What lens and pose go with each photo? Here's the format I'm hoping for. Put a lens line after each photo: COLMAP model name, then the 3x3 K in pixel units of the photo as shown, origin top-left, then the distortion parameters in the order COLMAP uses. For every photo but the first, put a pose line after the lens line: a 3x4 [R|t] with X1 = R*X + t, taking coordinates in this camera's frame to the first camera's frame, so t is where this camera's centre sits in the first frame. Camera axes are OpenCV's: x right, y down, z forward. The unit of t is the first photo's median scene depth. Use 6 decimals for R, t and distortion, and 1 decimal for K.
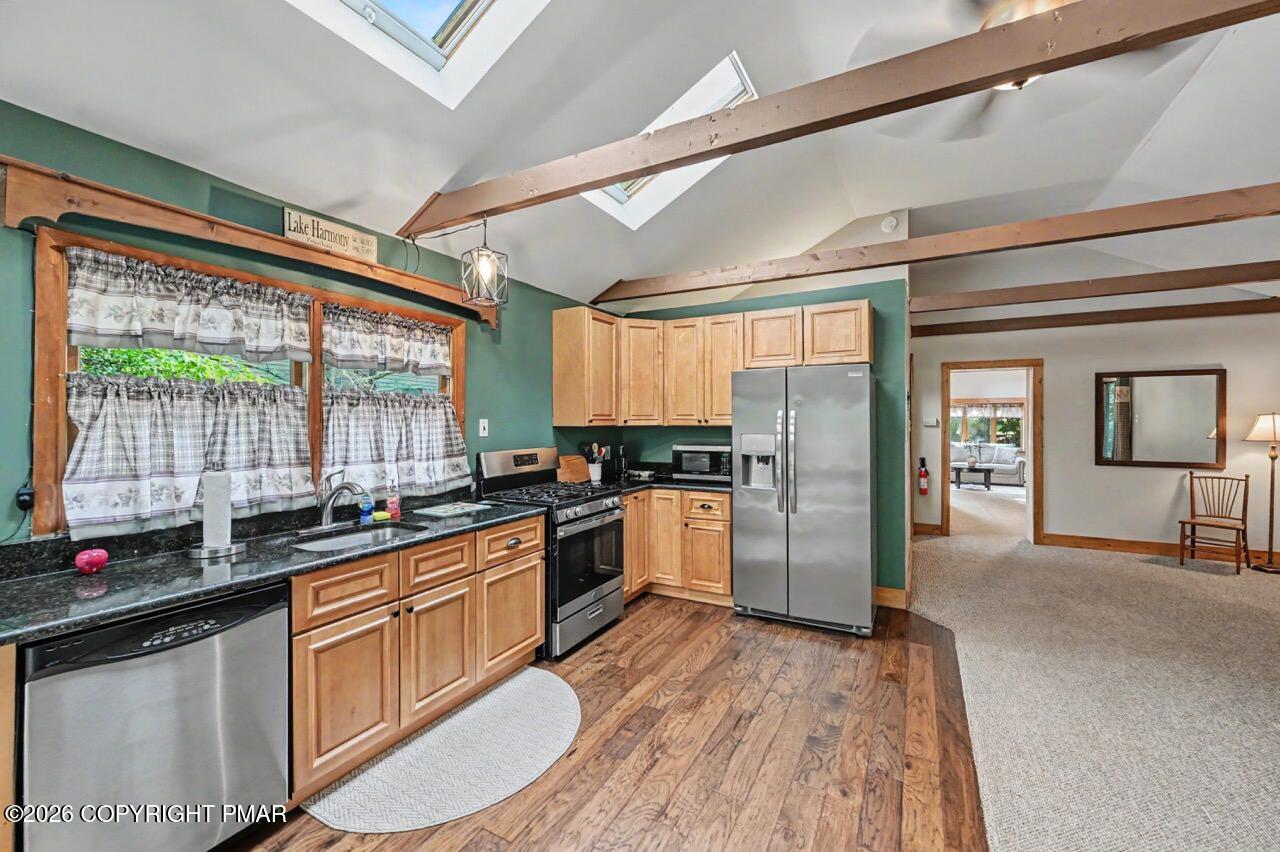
lens RADIAL K [[511.1, 0, 642.2], [0, 511.1, 417.3], [0, 0, 1]] dist [-0.000005, 0.000052]
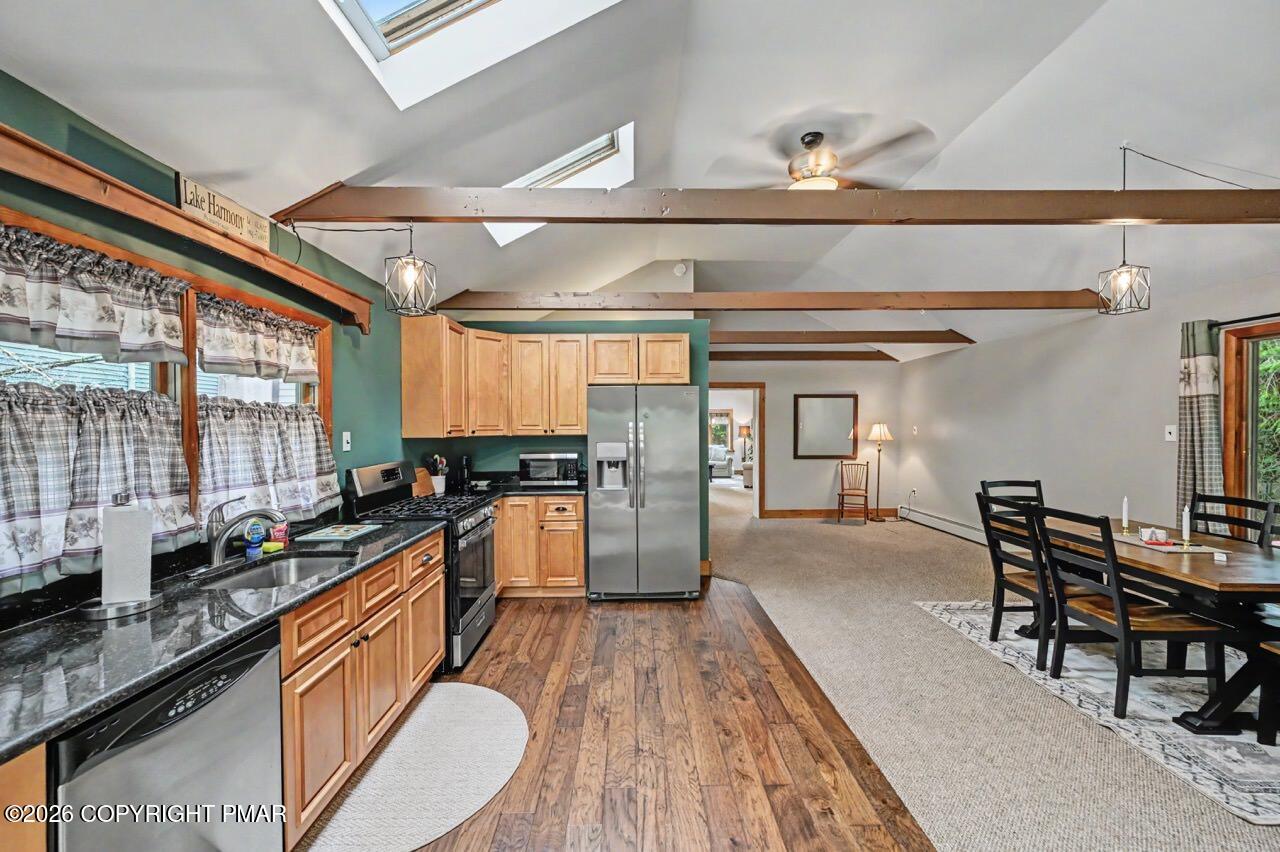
lens RADIAL K [[509.6, 0, 640.8], [0, 509.6, 430.2], [0, 0, 1]] dist [-0.001078, 0.000092]
pose [[0.869174, -0.007358, 0.494451, -0.346459], [0.000655, 0.999906, 0.013728, -0.012852], [-0.494506, -0.011609, 0.869097, -0.043523]]
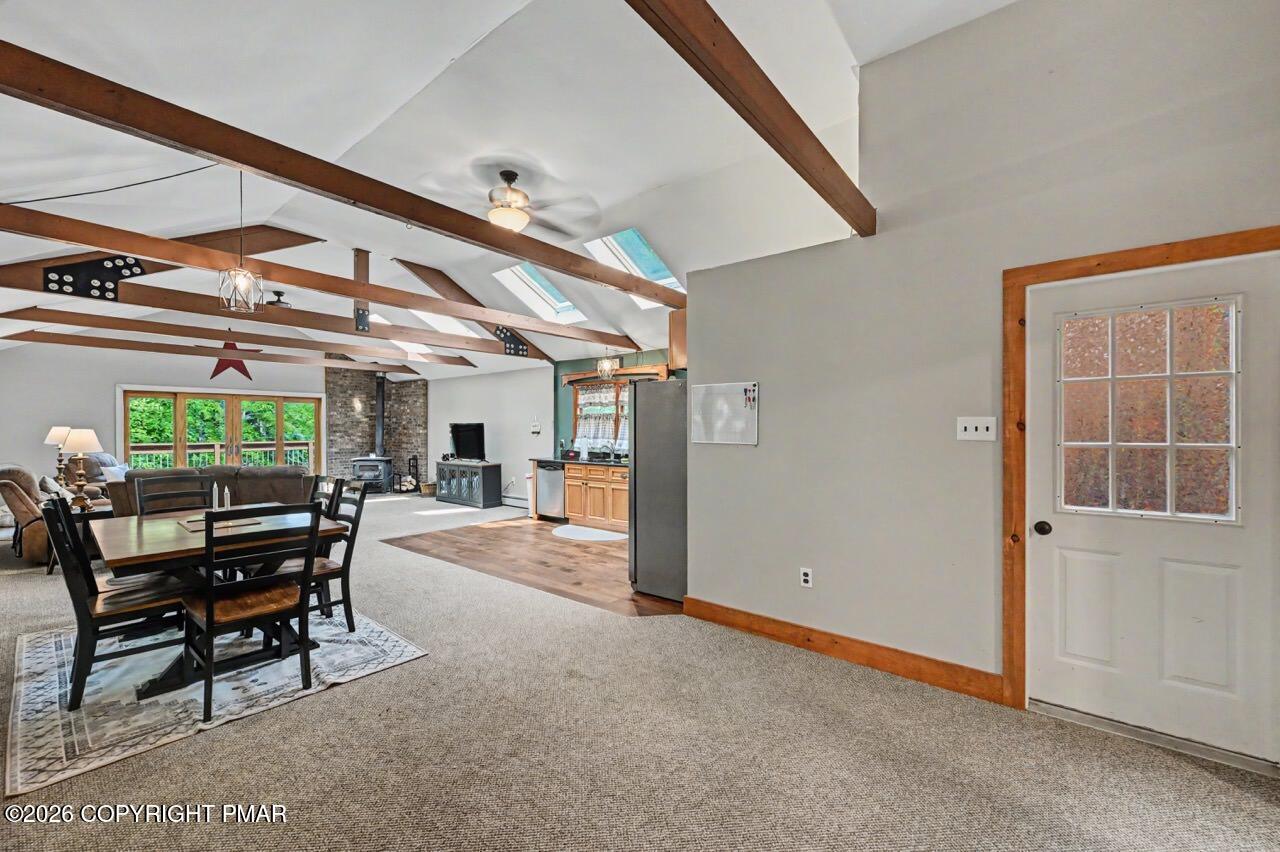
lens RADIAL K [[508.1, 0, 640.0], [0, 508.1, 426.0], [0, 0, 1]] dist [-0.002548, 0.000072]
pose [[-0.180667, -0.003000, -0.983540, 1.884165], [0.008316, 0.999955, -0.004577, 0.024576], [0.983509, -0.009006, -0.180634, 1.385455]]
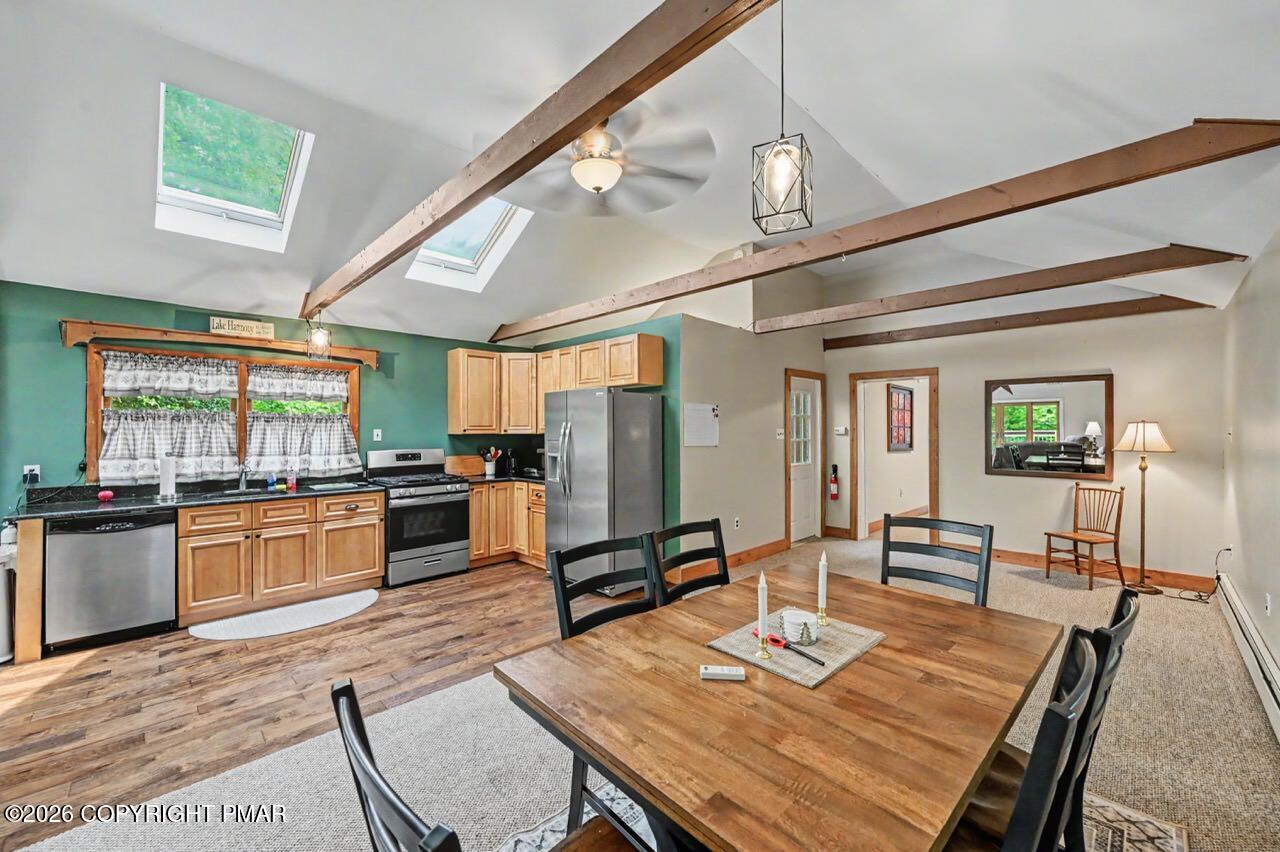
lens RADIAL K [[505.7, 0, 641.9], [0, 505.7, 425.5], [0, 0, 1]] dist [-0.001335, -0.000096]
pose [[0.957544, -0.003693, -0.288264, 0.988354], [0.003955, 0.999992, 0.000327, -0.005898], [0.288260, -0.001453, 0.957551, -0.228940]]
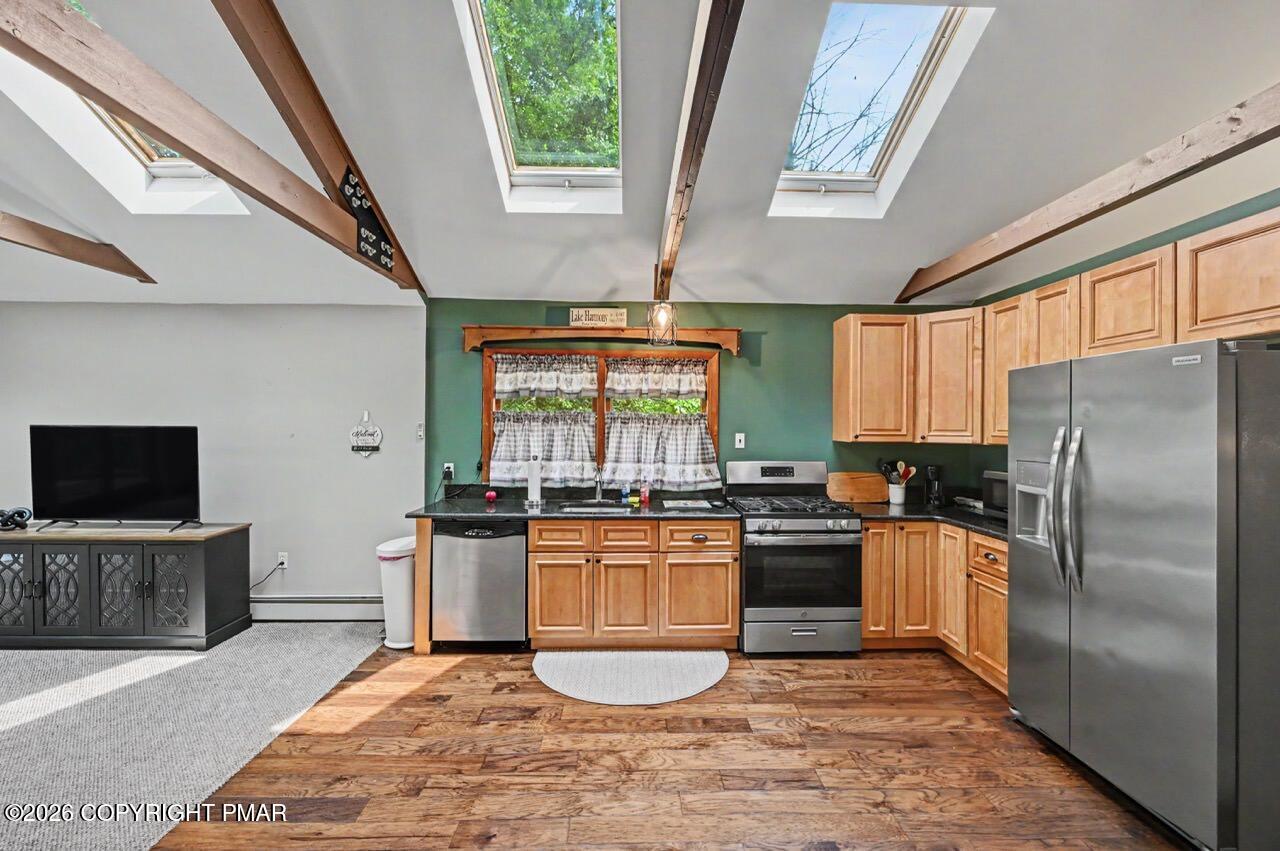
lens RADIAL K [[508.1, 0, 640.0], [0, 508.1, 425.5], [0, 0, 1]] dist [-0.002548, 0.000072]
pose [[0.496328, 0.003567, -0.868128, 0.657363], [-0.000987, 0.999993, 0.003544, -0.019877], [0.868134, -0.000903, 0.496328, 0.267051]]
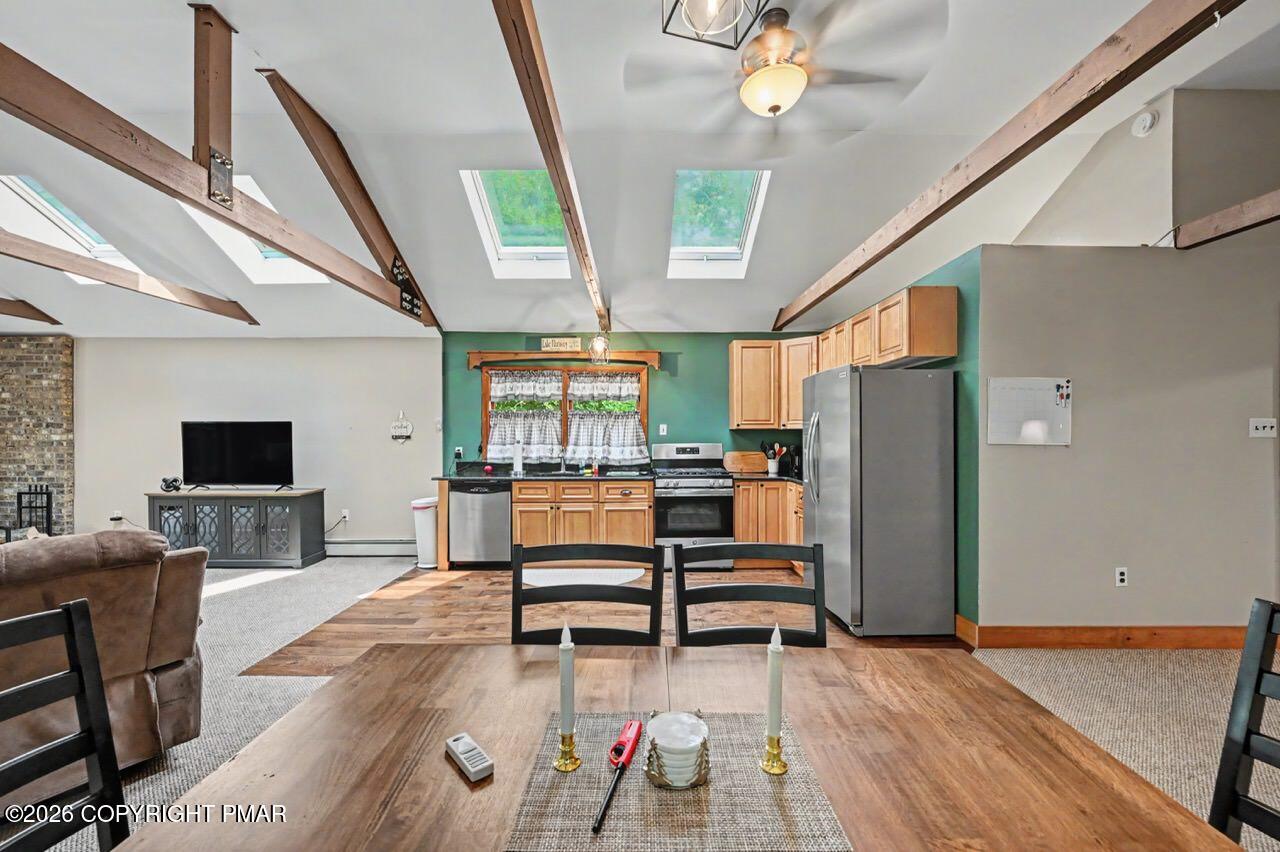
lens RADIAL K [[510.3, 0, 636.1], [0, 510.3, 434.8], [0, 0, 1]] dist [-0.002365, 0.000011]
pose [[0.480784, 0.003770, -0.876831, 1.232803], [0.007606, 0.999935, 0.008470, 0.025789], [0.876806, -0.010741, 0.480724, 0.159617]]
